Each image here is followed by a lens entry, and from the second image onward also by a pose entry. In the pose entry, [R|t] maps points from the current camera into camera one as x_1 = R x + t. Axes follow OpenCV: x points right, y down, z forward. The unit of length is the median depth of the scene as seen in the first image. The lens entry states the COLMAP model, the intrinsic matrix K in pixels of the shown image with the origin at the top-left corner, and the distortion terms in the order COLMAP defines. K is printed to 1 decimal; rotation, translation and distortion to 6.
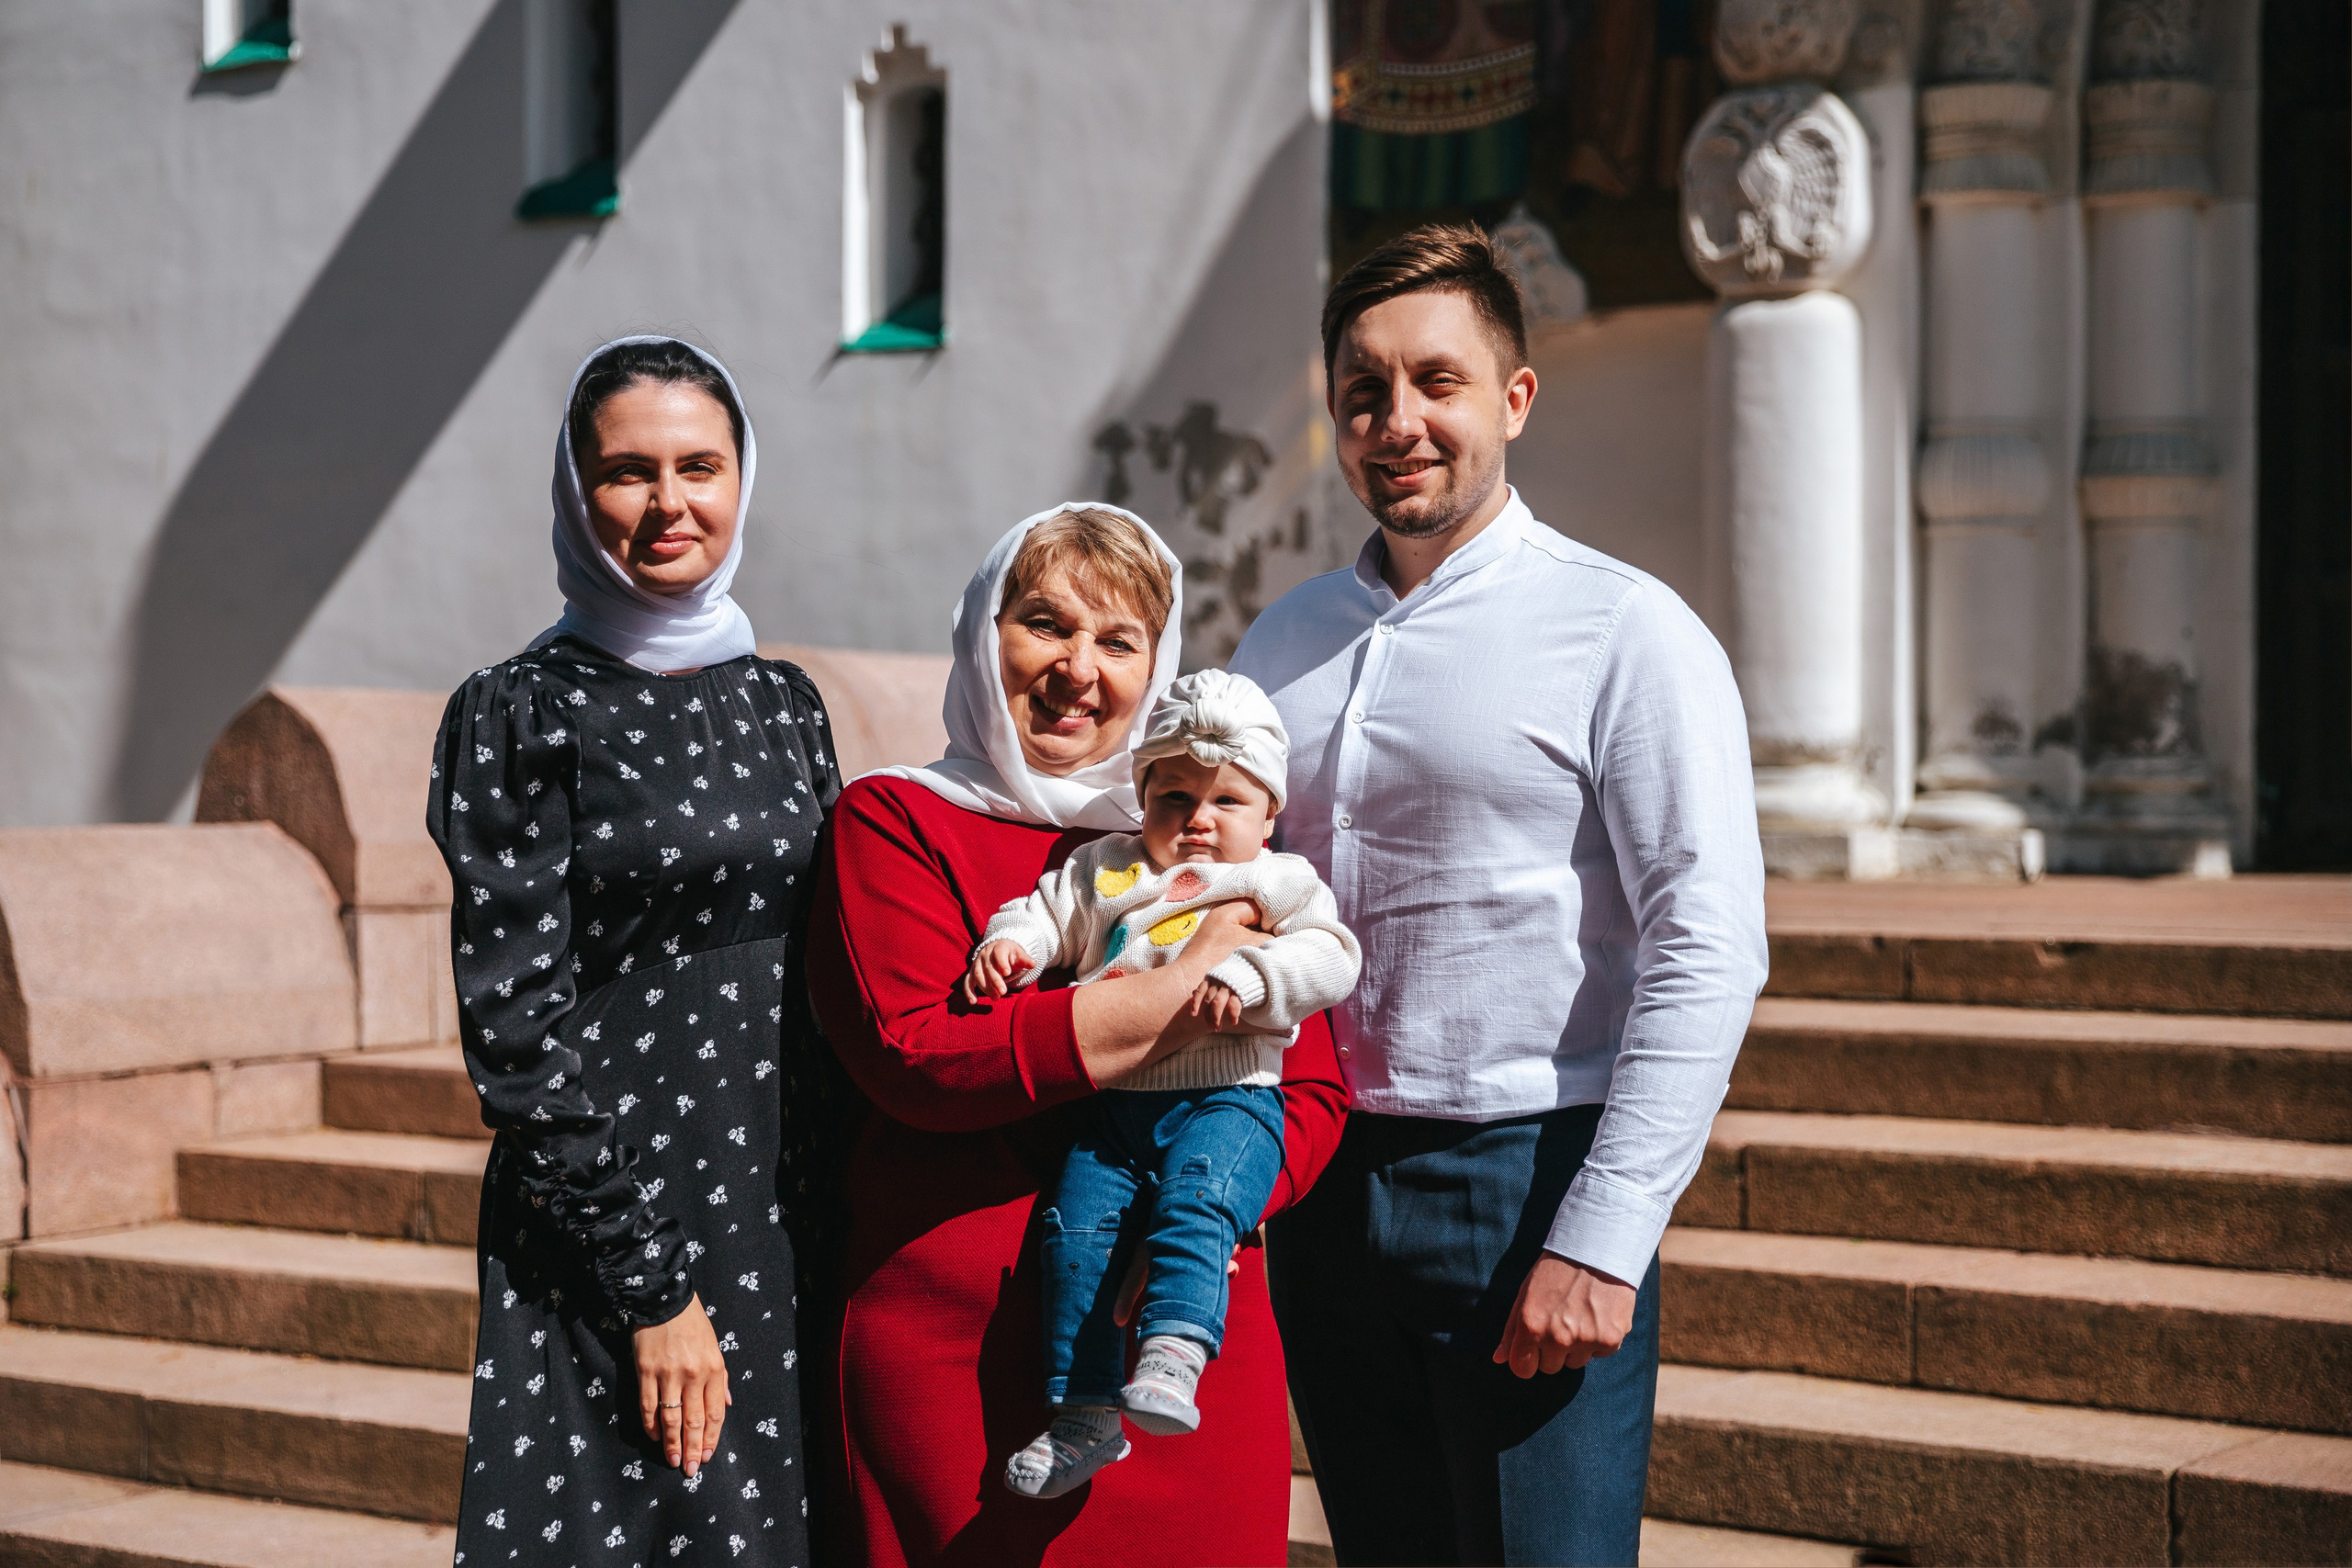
lens RADIAL K [[3829.8, 0, 1115.3], [0, 3829.8, 745.6], [0, 0, 1]] dist [0.132897, 0.000000]
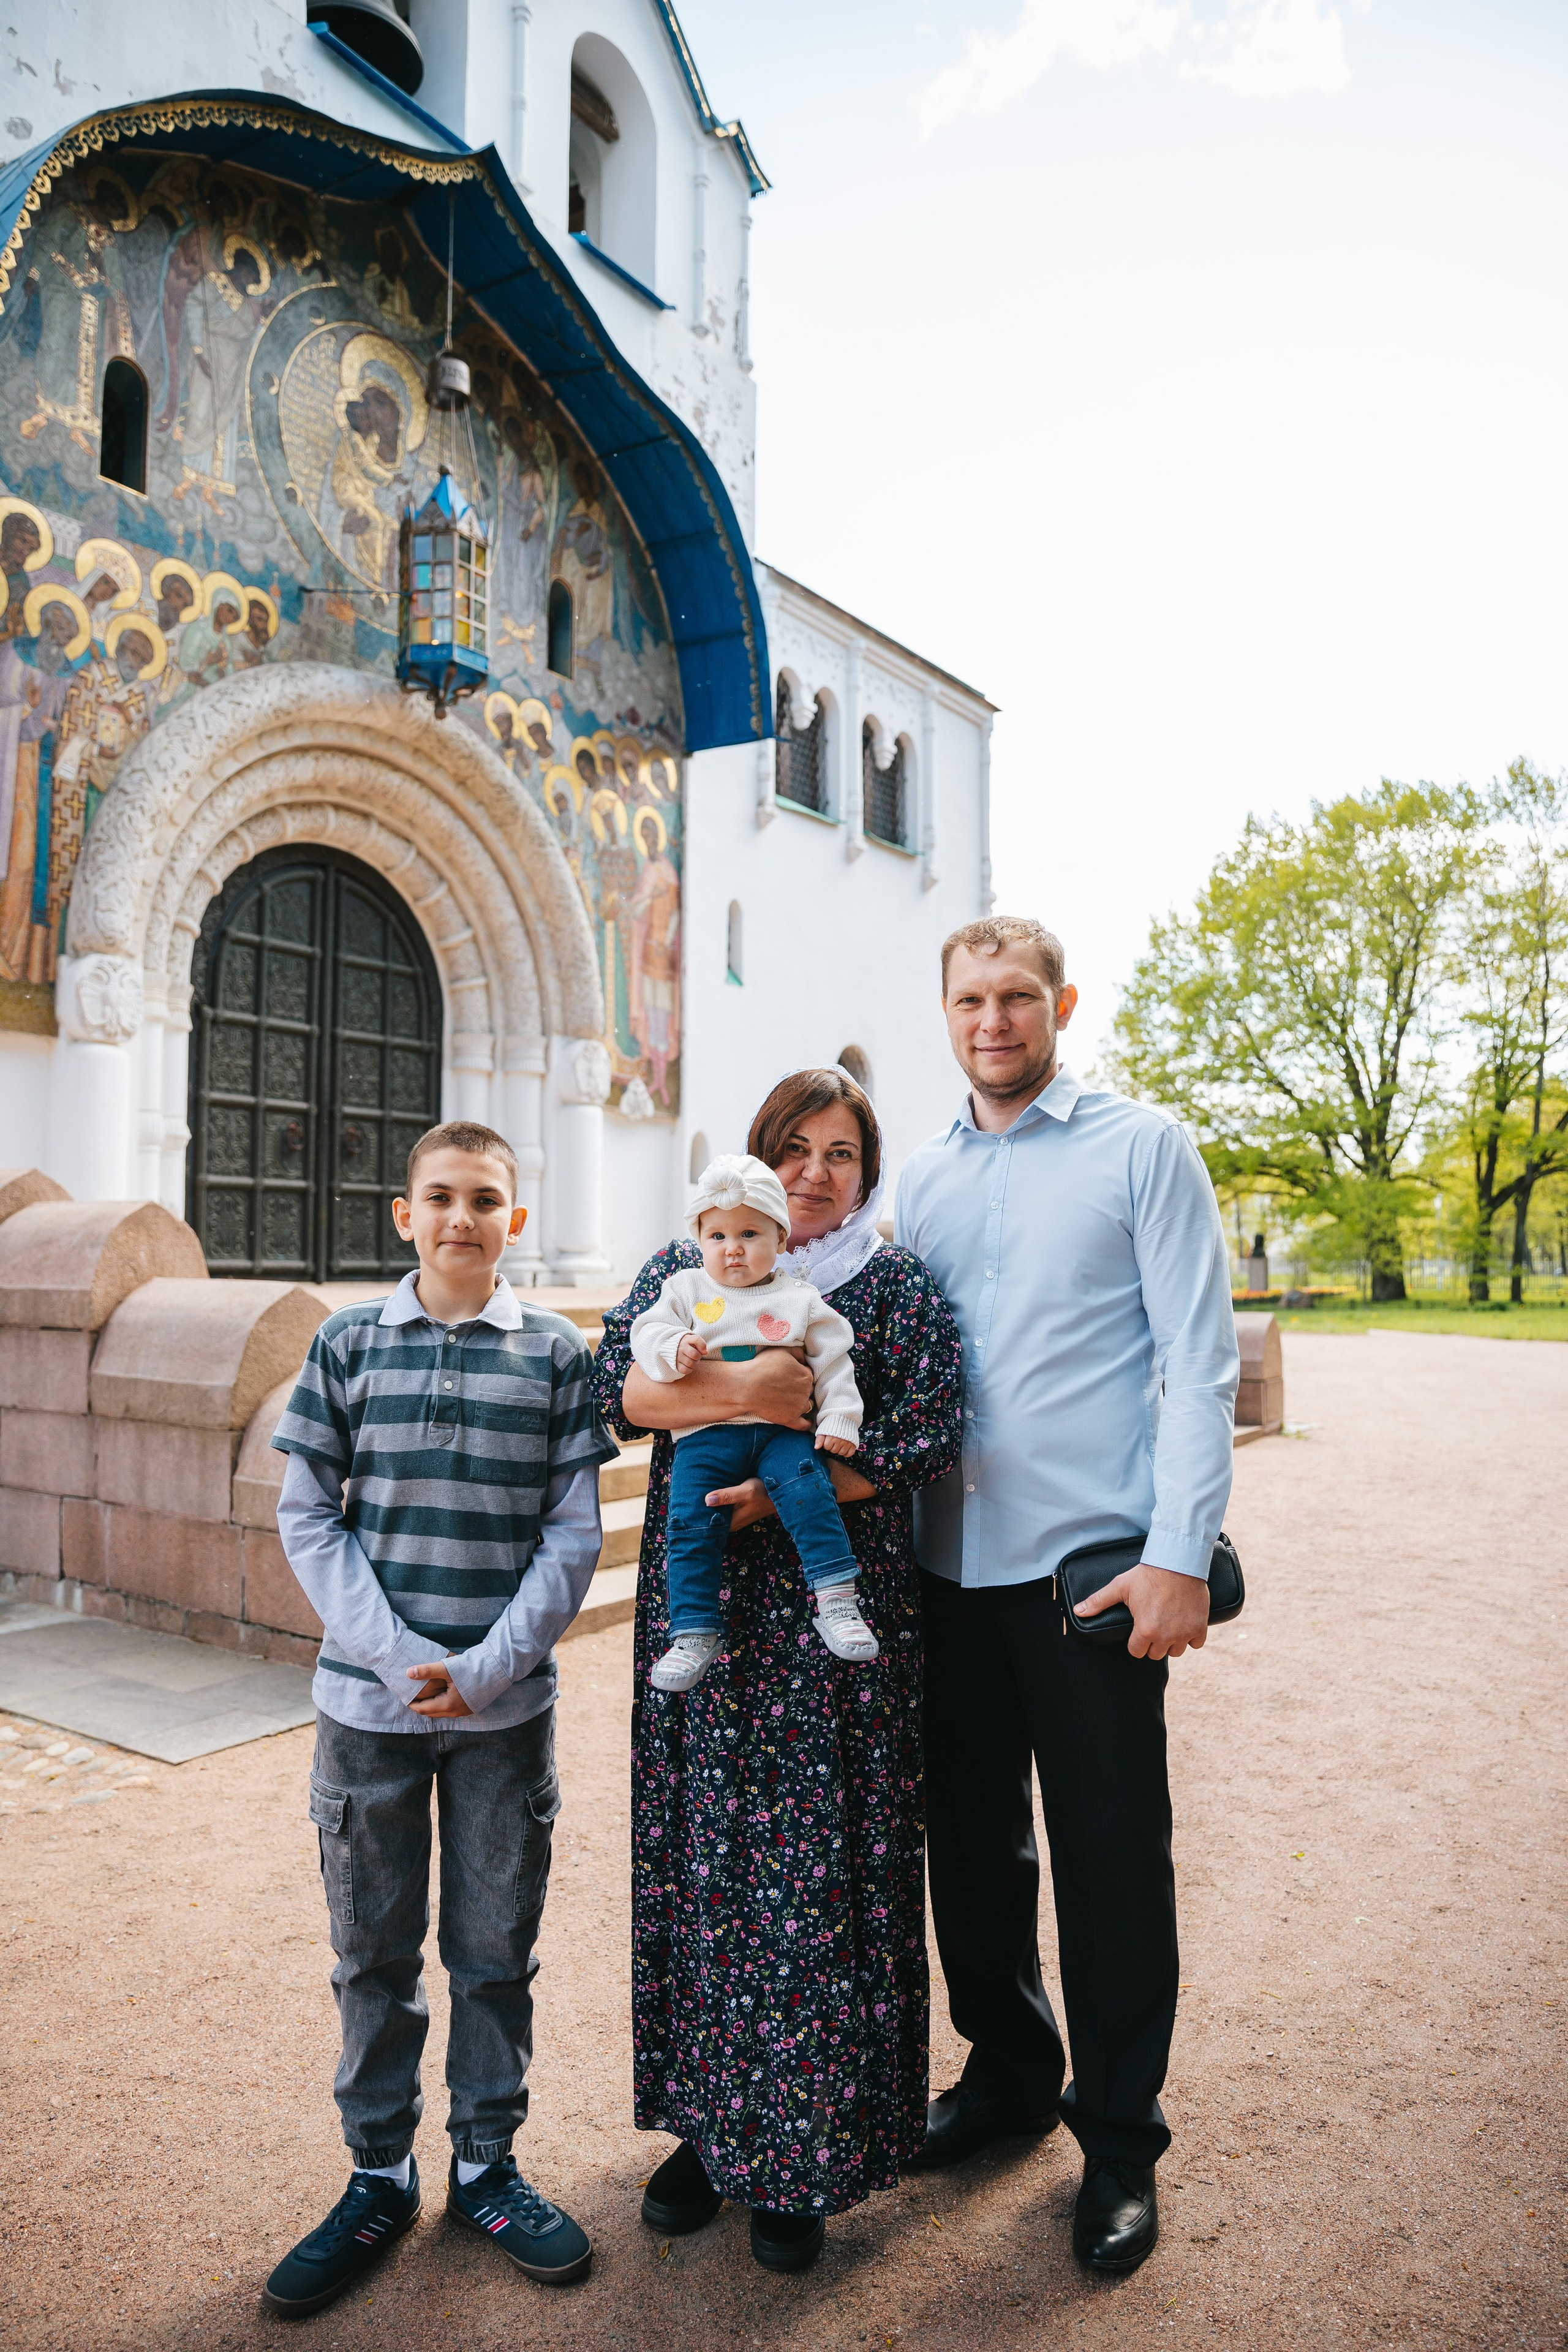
lens RADIAL K [[1604.1, 0, 804.6], [0, 1604.1, 1167.3], [0, 0, 1]] dist [-0.105097, 0.080407]
pose [[-0.036808, 0.056434, 0.997728, -0.807722], [-0.019895, 0.998165, -0.057193, 0.004698], [-0.999124, -0.021955, -0.035618, 0.615630]]
